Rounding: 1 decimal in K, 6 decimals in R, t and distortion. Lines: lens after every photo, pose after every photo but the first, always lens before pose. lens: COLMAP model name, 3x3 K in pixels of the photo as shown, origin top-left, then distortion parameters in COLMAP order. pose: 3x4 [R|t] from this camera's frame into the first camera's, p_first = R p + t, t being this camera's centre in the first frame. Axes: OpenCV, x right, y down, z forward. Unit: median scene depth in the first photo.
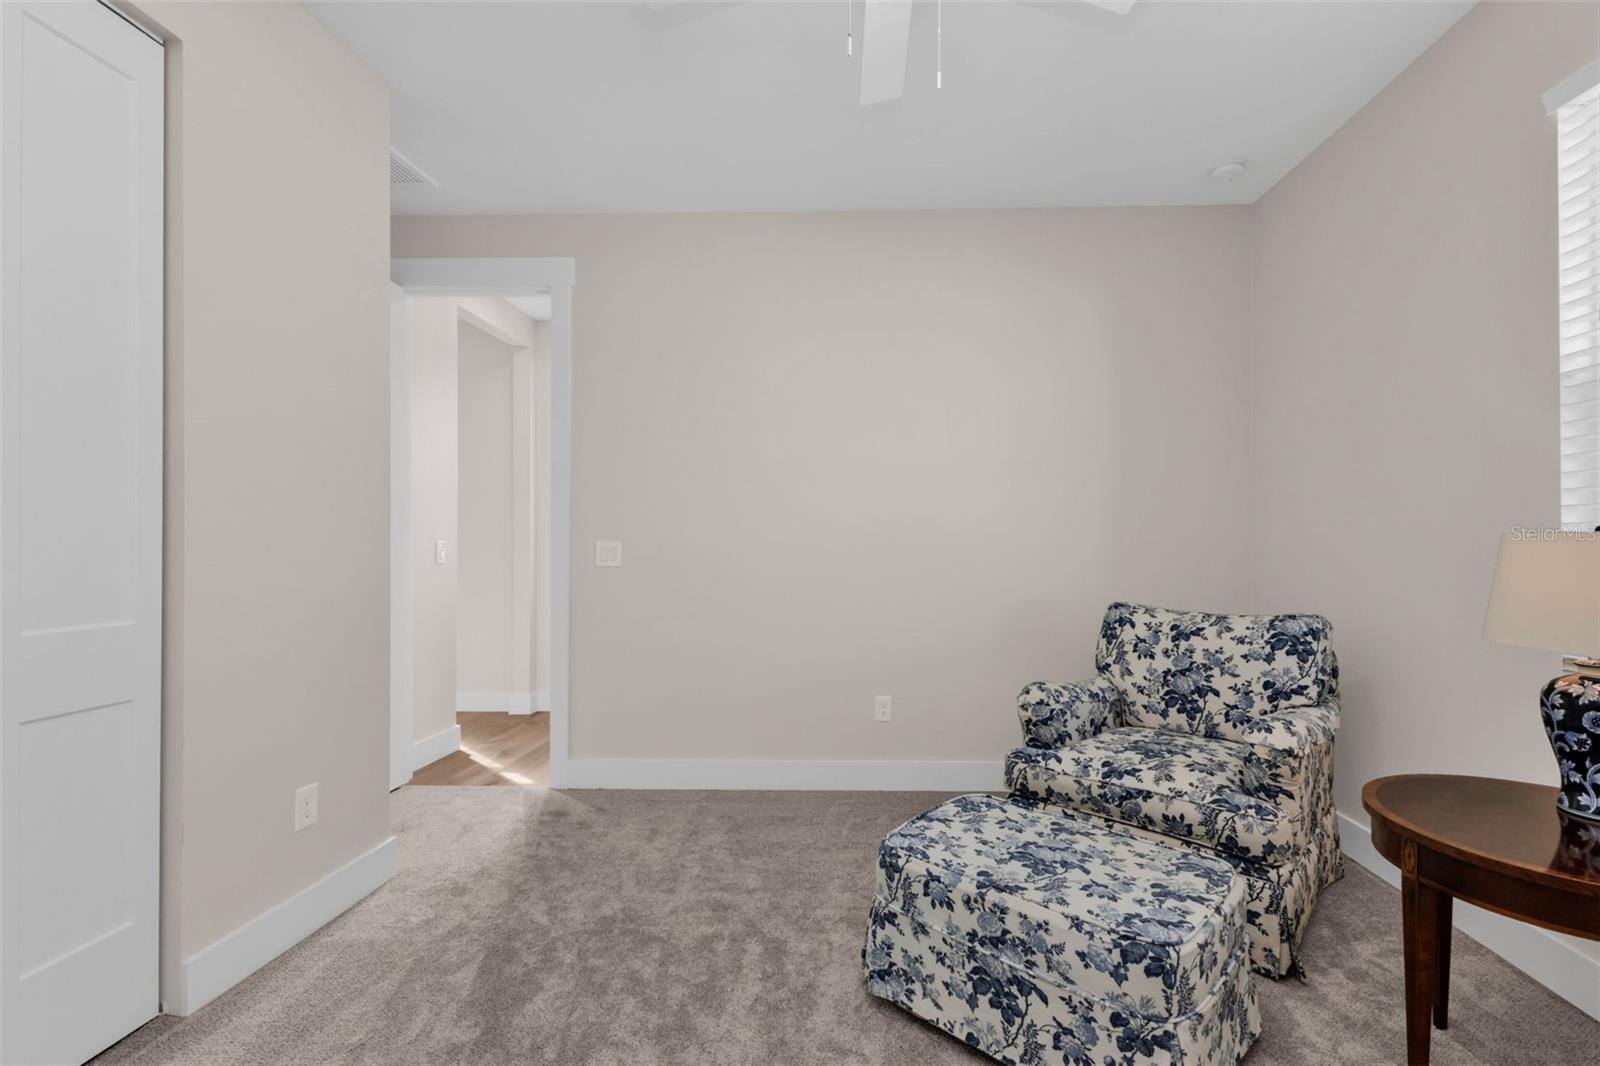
lens RADIAL K [[711.6, 0, 806.6], [0, 711.6, 528.8], [0, 0, 1]] dist [0.008922, -0.000277]
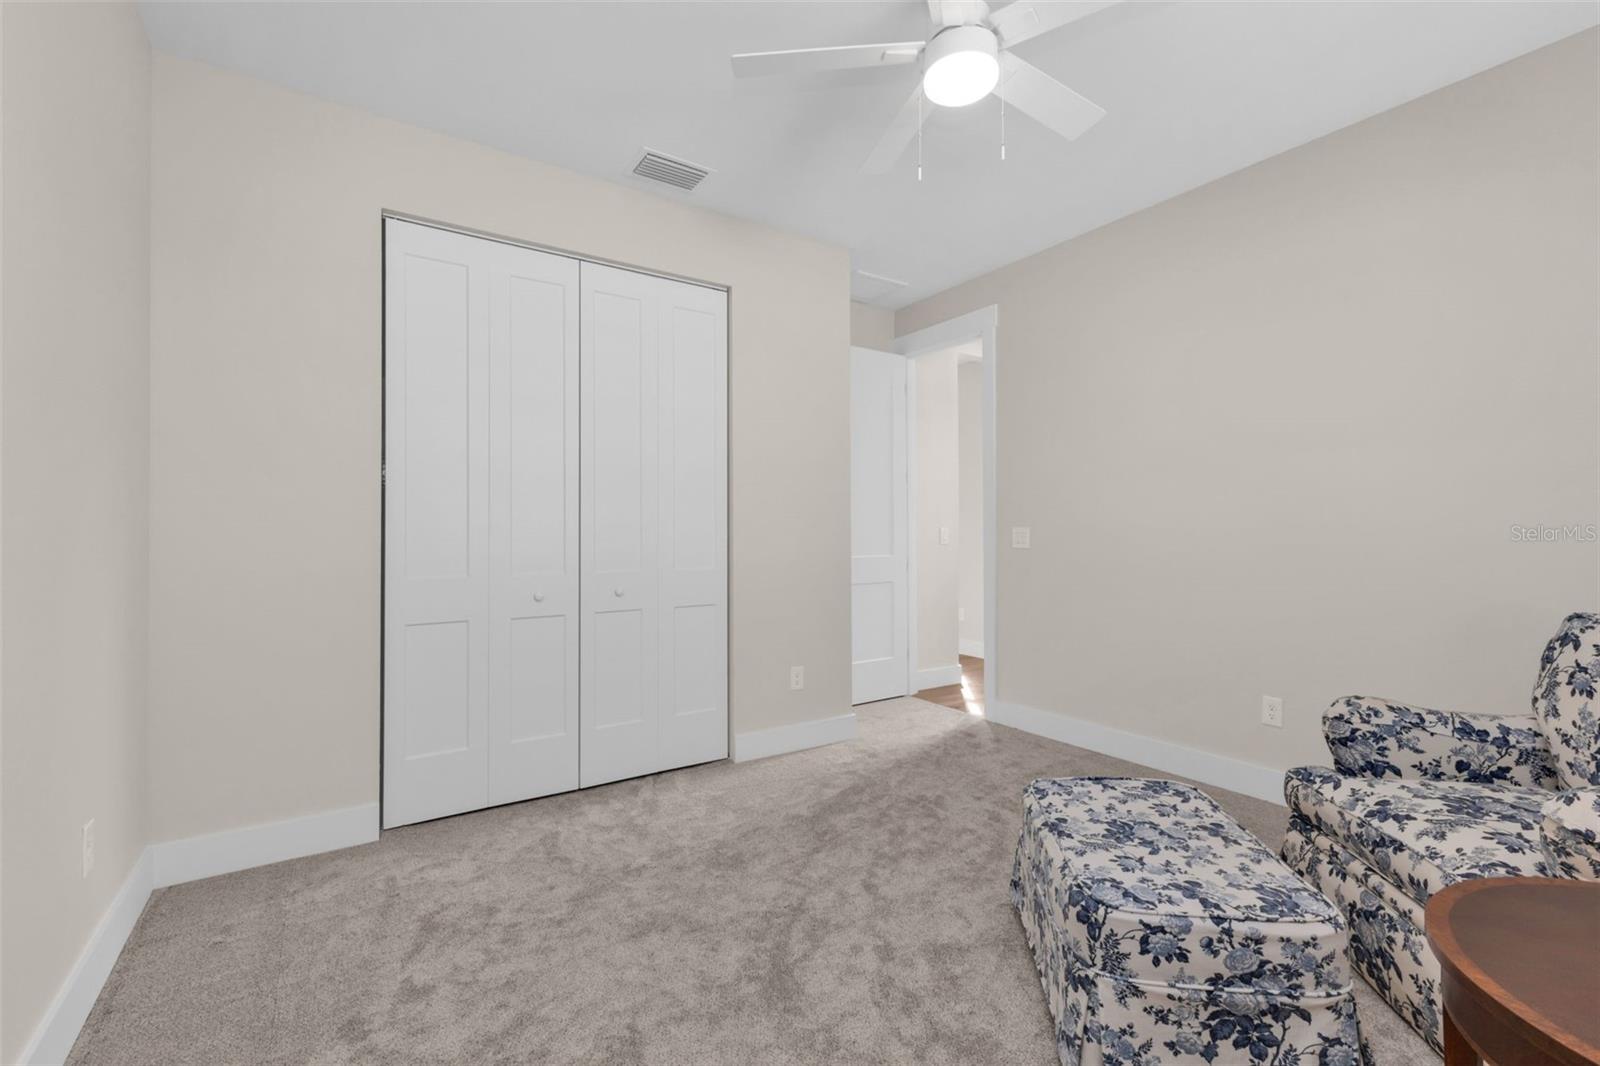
lens RADIAL K [[676.0, 0, 799.6], [0, 676.0, 502.1], [0, 0, 1]] dist [0.001917, 0.000060]
pose [[0.575707, -0.039897, -0.816682, 0.706806], [0.023532, 0.999204, -0.032225, 0.002460], [0.817318, -0.000666, 0.576187, 0.030630]]
